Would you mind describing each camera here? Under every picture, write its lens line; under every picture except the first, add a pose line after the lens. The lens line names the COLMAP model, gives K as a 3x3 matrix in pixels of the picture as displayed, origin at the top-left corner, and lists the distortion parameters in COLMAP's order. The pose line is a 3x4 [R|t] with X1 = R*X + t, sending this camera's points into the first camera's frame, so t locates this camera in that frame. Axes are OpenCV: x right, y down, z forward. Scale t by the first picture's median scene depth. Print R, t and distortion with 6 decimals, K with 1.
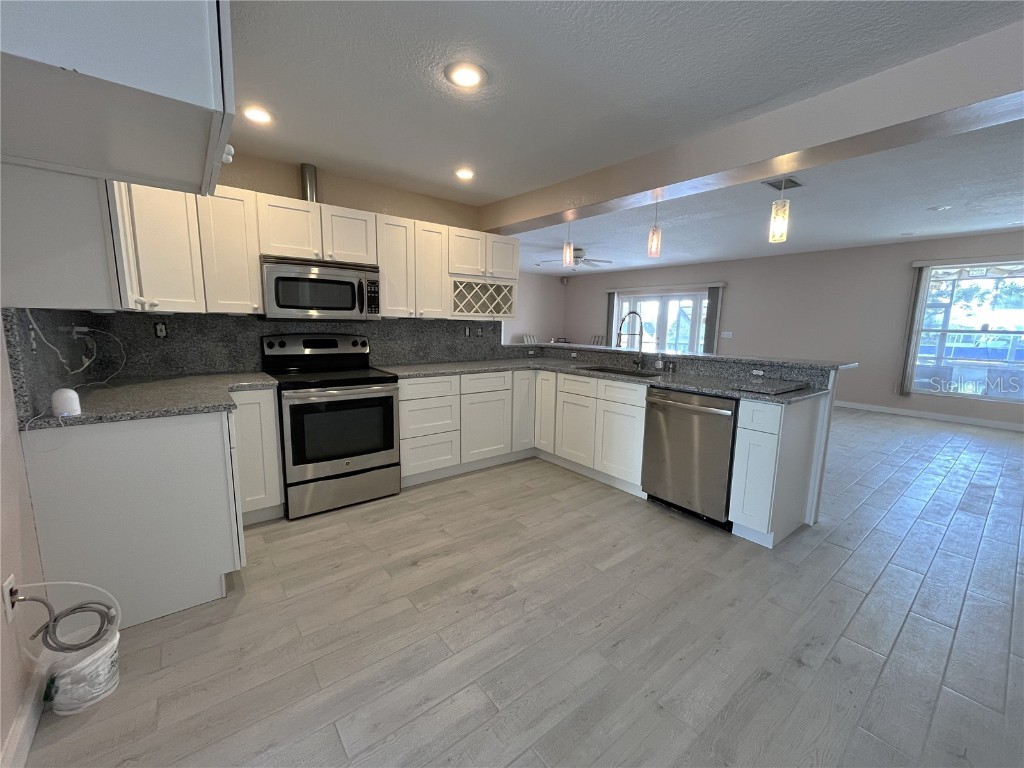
lens RADIAL K [[416.3, 0, 513.7], [0, 416.3, 384.8], [0, 0, 1]] dist [-0.000876, -0.000117]
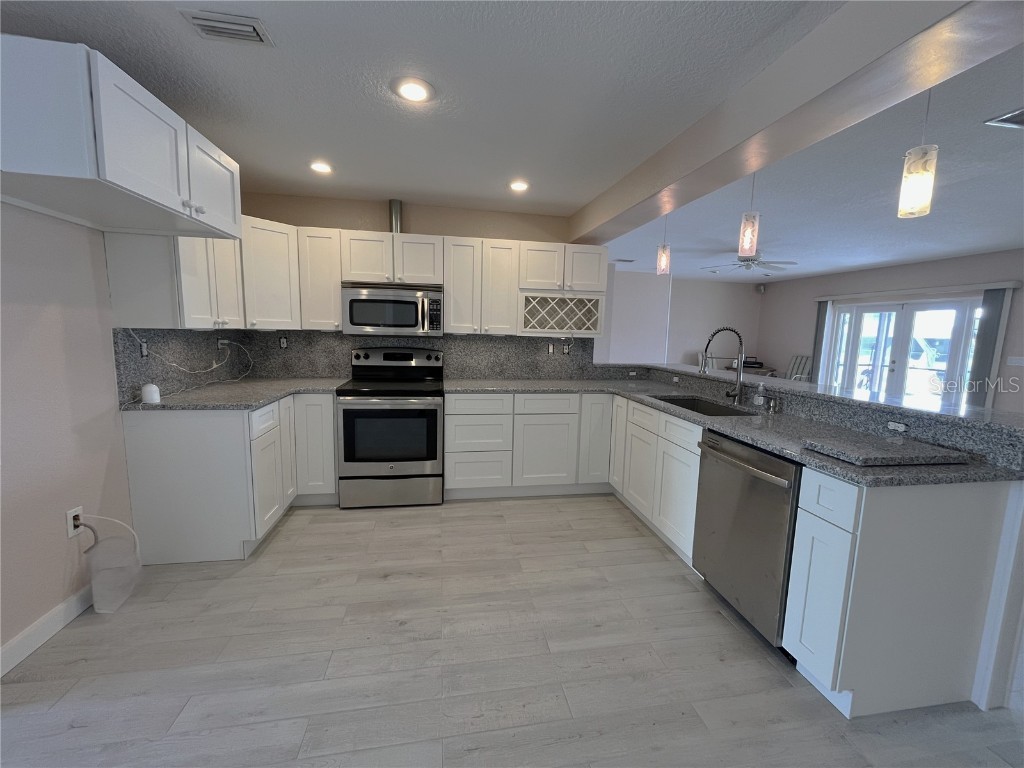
lens RADIAL K [[416.3, 0, 513.9], [0, 416.3, 384.3], [0, 0, 1]] dist [-0.000876, -0.000117]
pose [[0.878041, 0.064937, -0.474160, 0.358274], [-0.080311, 0.996695, -0.012219, -0.037126], [0.471800, 0.048809, 0.880354, 0.169179]]
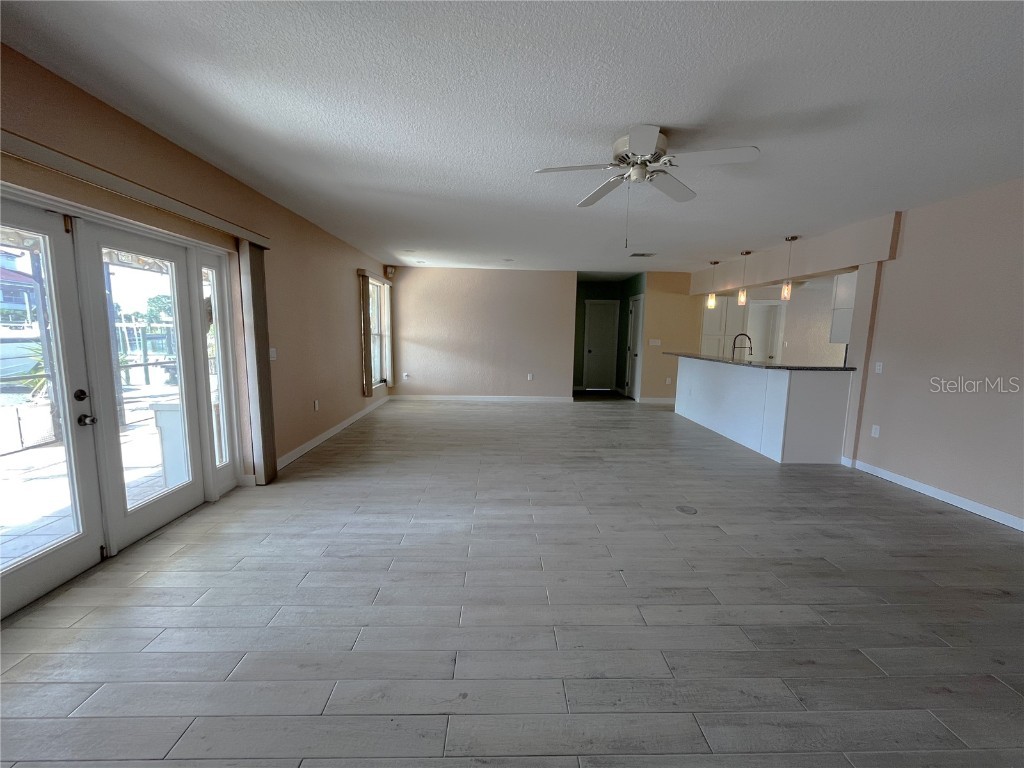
lens RADIAL K [[416.3, 0, 511.9], [0, 416.3, 386.3], [0, 0, 1]] dist [-0.000876, -0.000117]
pose [[-0.801010, -0.108675, 0.588704, 0.022811], [0.057908, 0.964708, 0.256877, -0.518943], [-0.595844, 0.239851, -0.766447, 3.296940]]
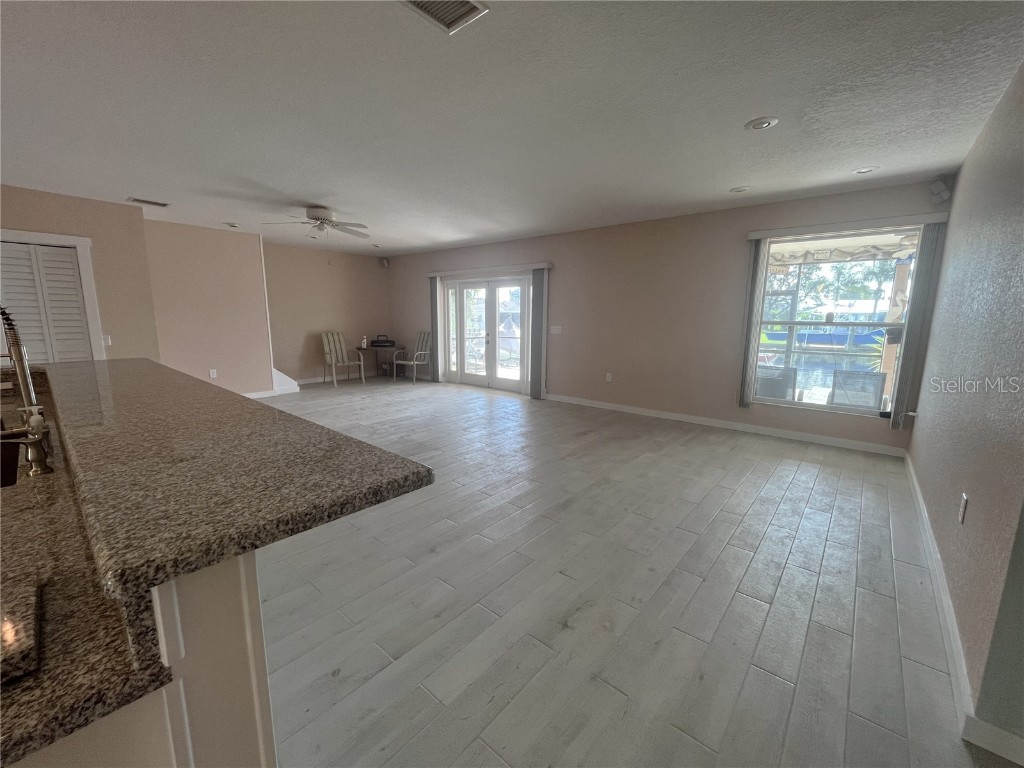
lens RADIAL K [[416.3, 0, 513.5], [0, 416.3, 387.8], [0, 0, 1]] dist [-0.000876, -0.000117]
pose [[0.980067, -0.043875, 0.193763, 0.748057], [0.038894, 0.998810, 0.029441, -0.101141], [-0.194824, -0.021318, 0.980607, 0.656234]]
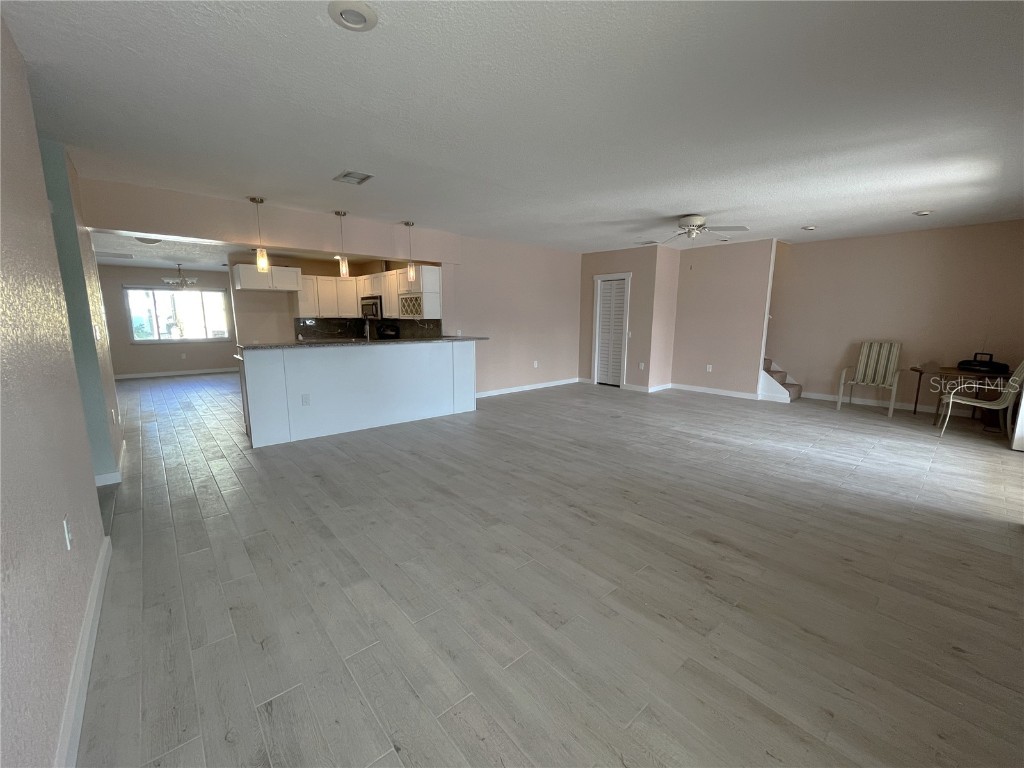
lens RADIAL K [[416.3, 0, 510.6], [0, 416.3, 387.9], [0, 0, 1]] dist [-0.000876, -0.000117]
pose [[0.048564, 0.150871, -0.987360, 2.070804], [-0.149376, 0.978506, 0.142171, -0.227110], [0.987587, 0.140584, 0.070056, 1.651366]]
